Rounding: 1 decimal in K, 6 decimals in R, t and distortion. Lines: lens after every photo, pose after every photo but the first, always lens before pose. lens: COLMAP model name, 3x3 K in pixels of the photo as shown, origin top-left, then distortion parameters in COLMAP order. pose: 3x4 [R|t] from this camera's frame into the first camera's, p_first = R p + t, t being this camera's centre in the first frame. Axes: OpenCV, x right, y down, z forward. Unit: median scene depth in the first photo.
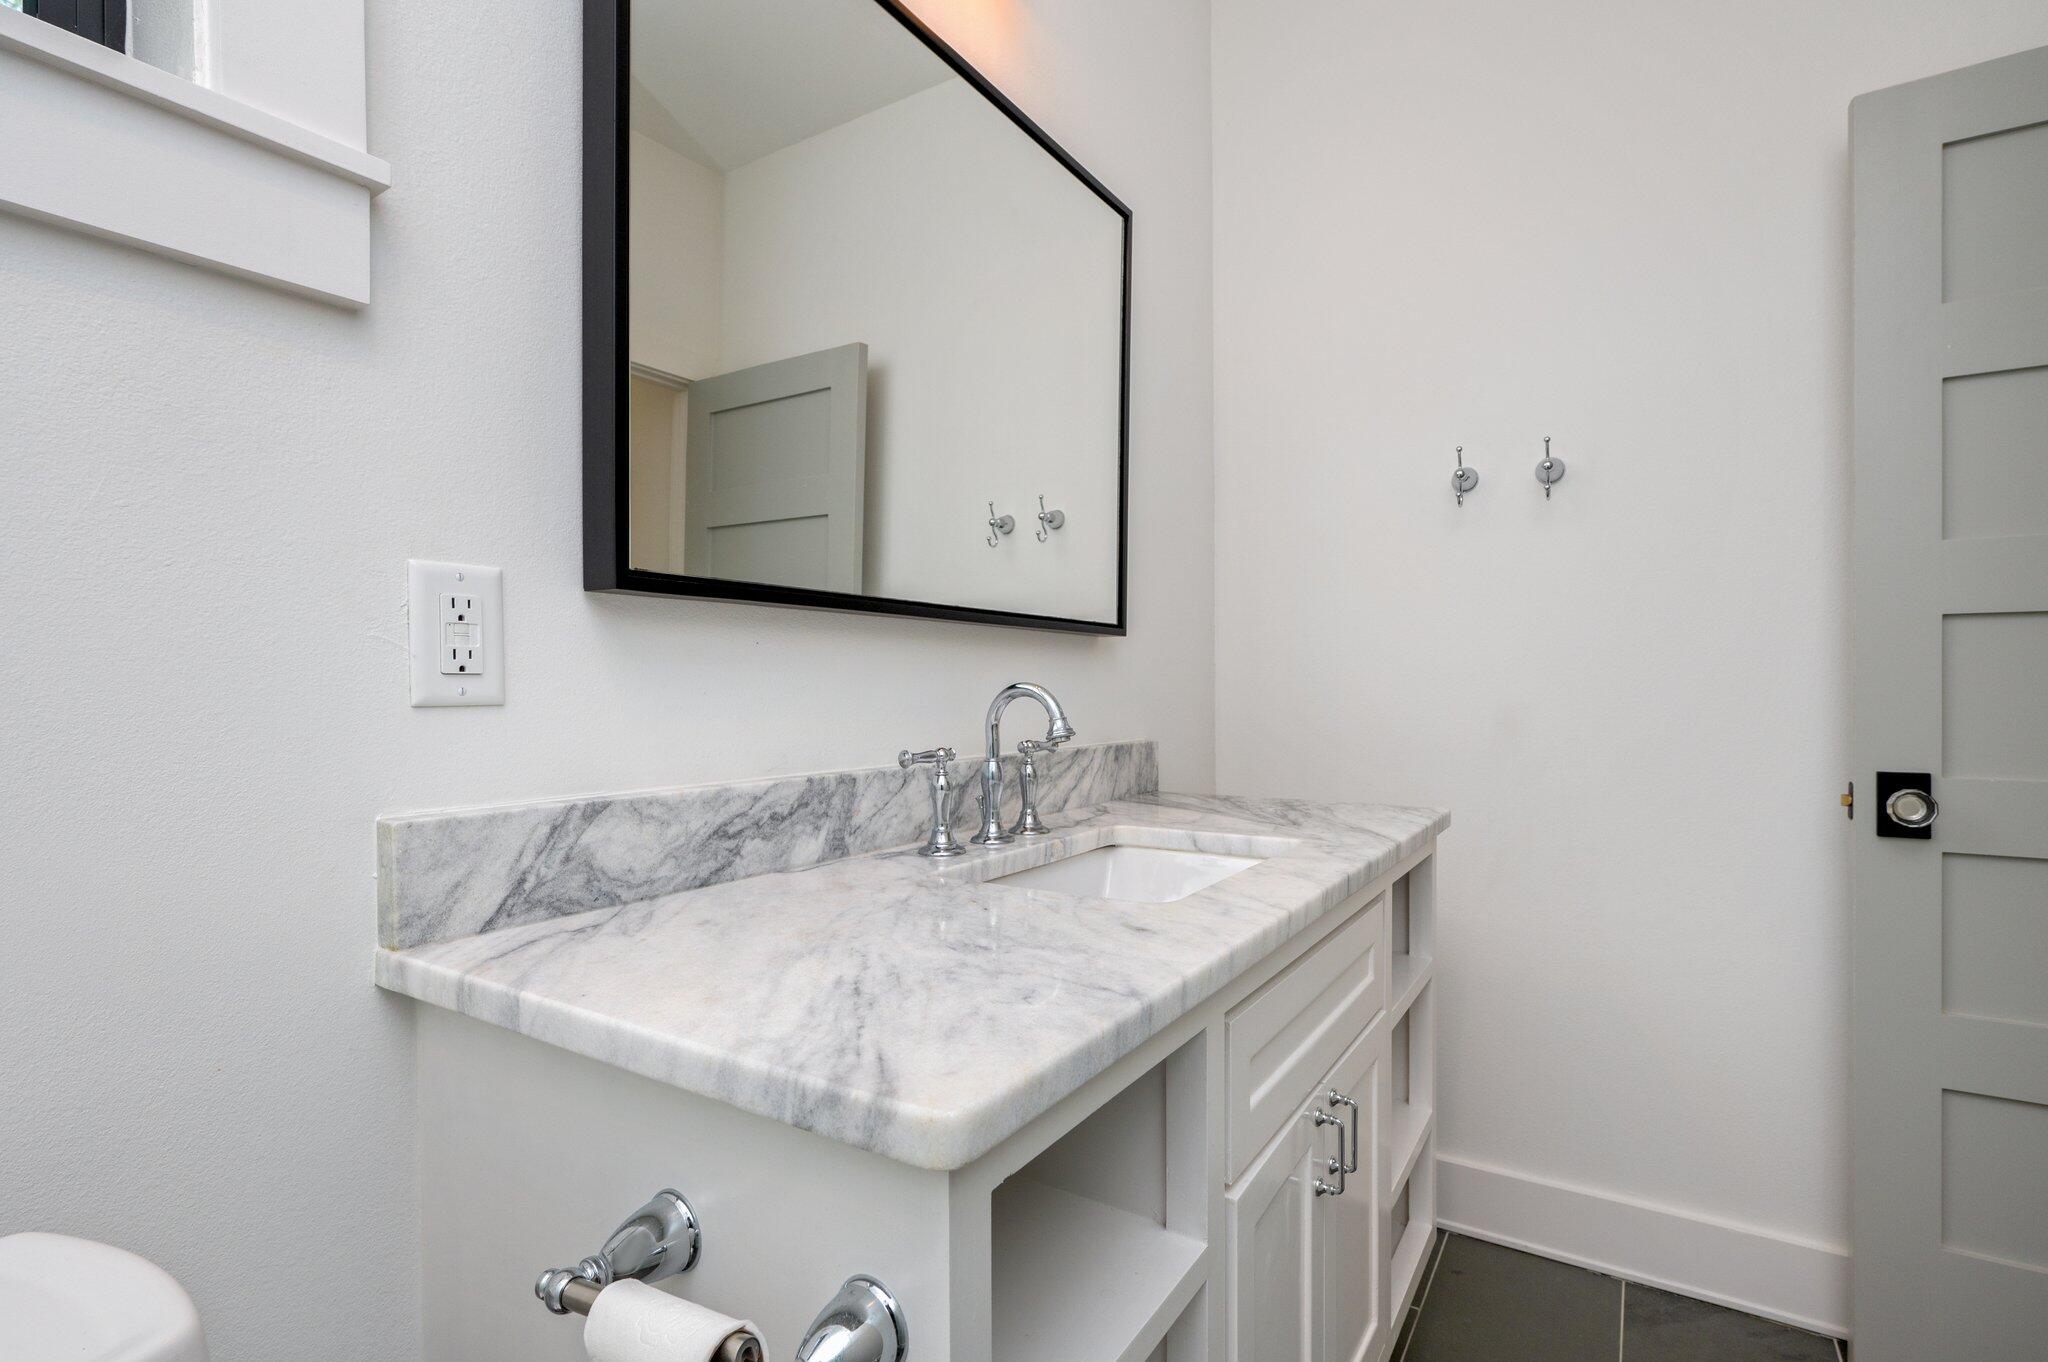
lens RADIAL K [[970.5, 0, 1025.3], [0, 970.5, 685.5], [0, 0, 1]] dist [-0.001325, -0.000018]
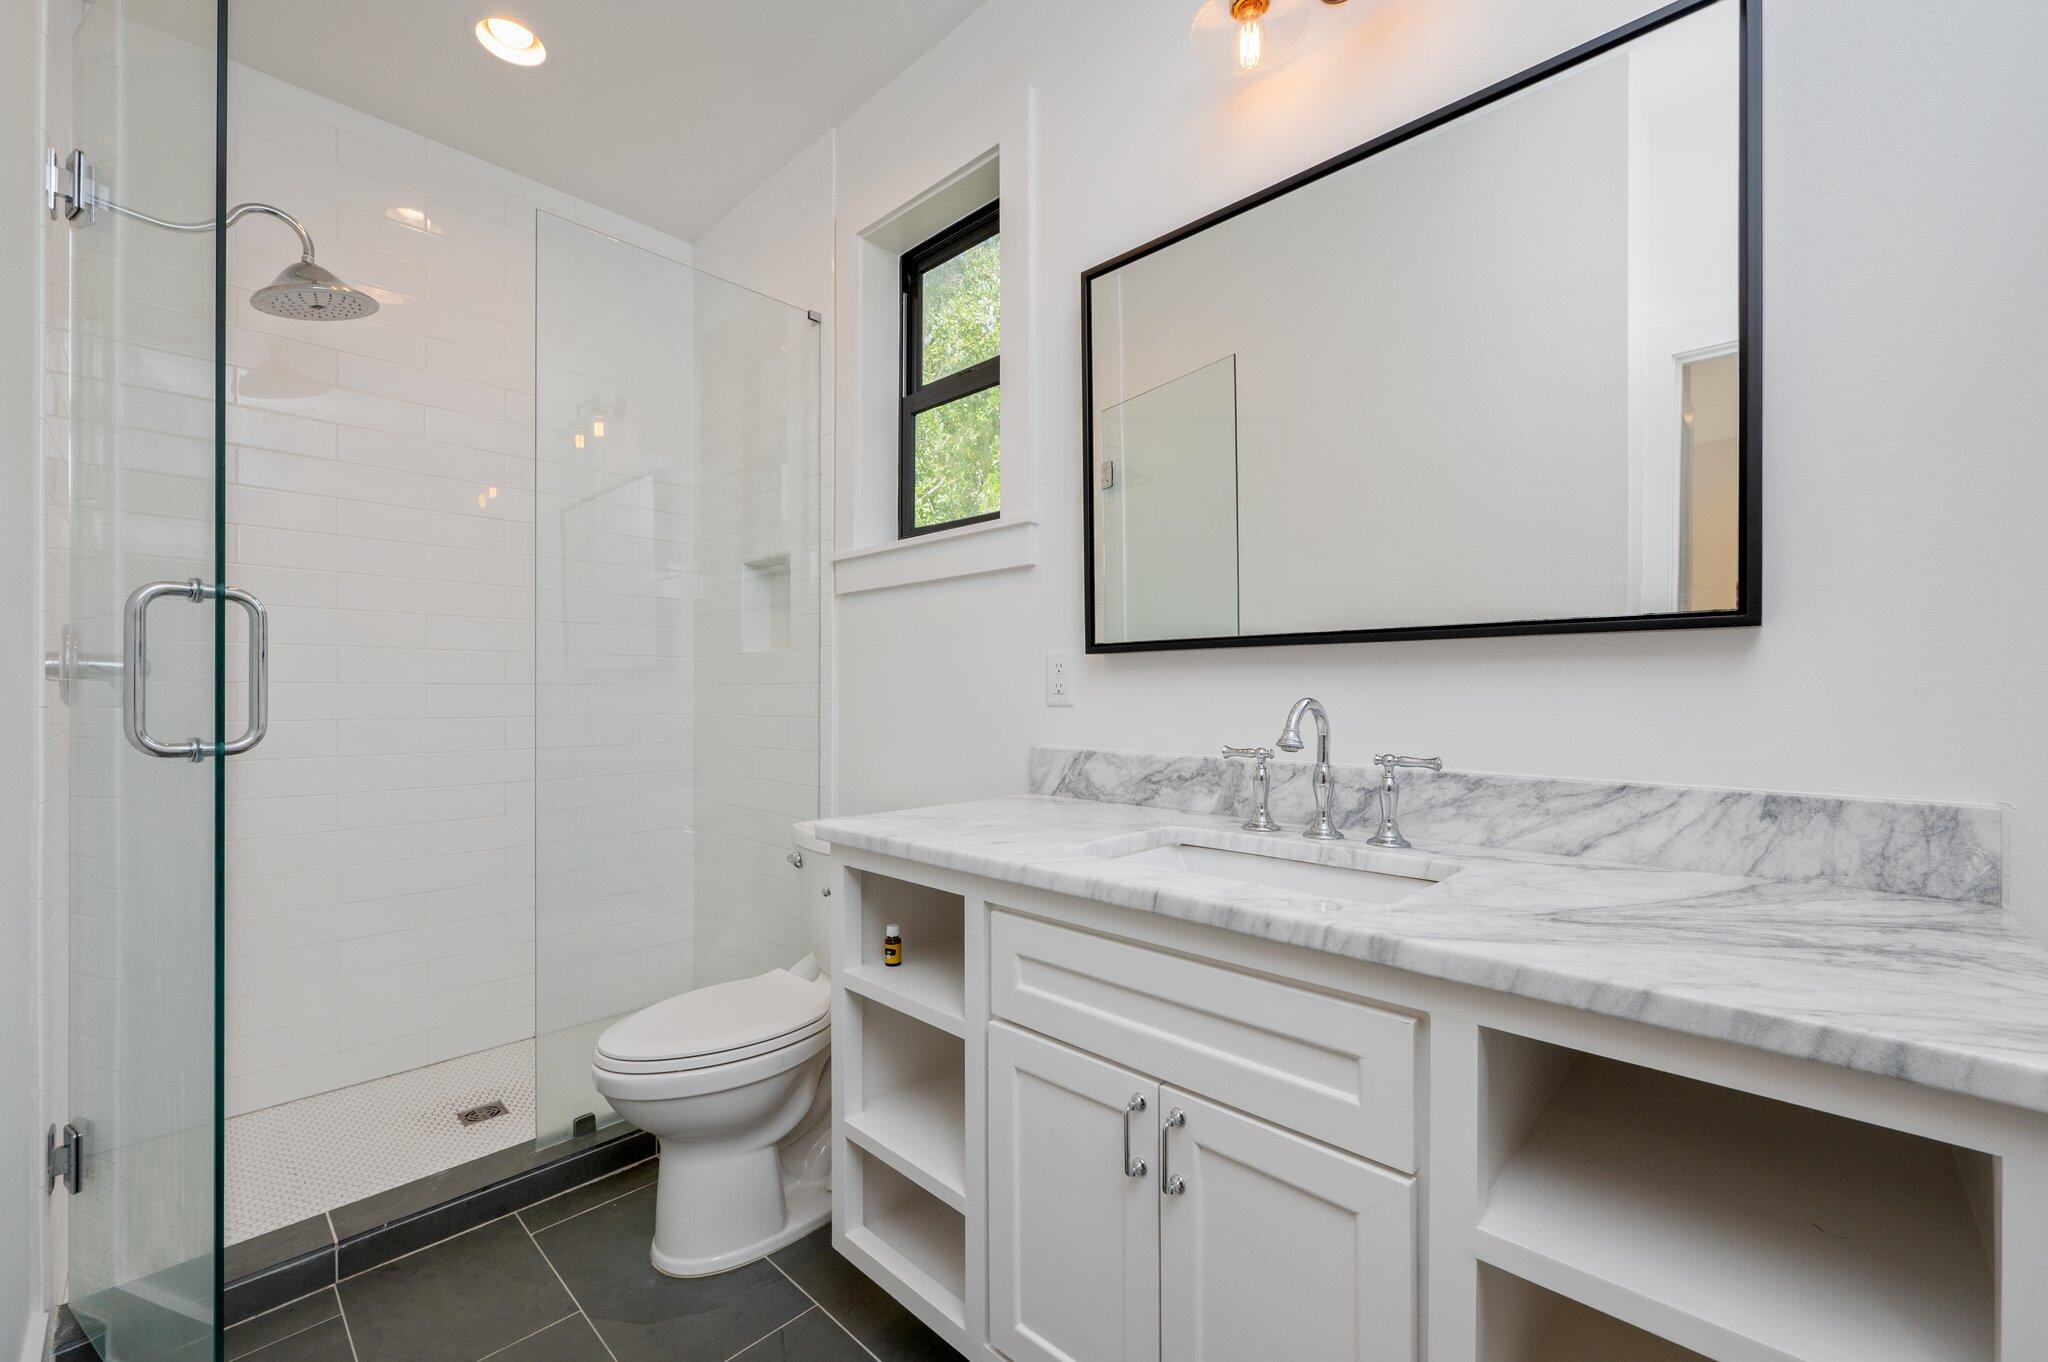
lens RADIAL K [[823.6, 0, 1024.5], [0, 823.6, 687.7], [0, 0, 1]] dist [-0.001878, -0.000311]
pose [[-0.194616, -0.000498, -0.980879, 1.214206], [0.005599, 0.999983, -0.001619, -0.018649], [0.980863, -0.005806, -0.194610, 1.042168]]
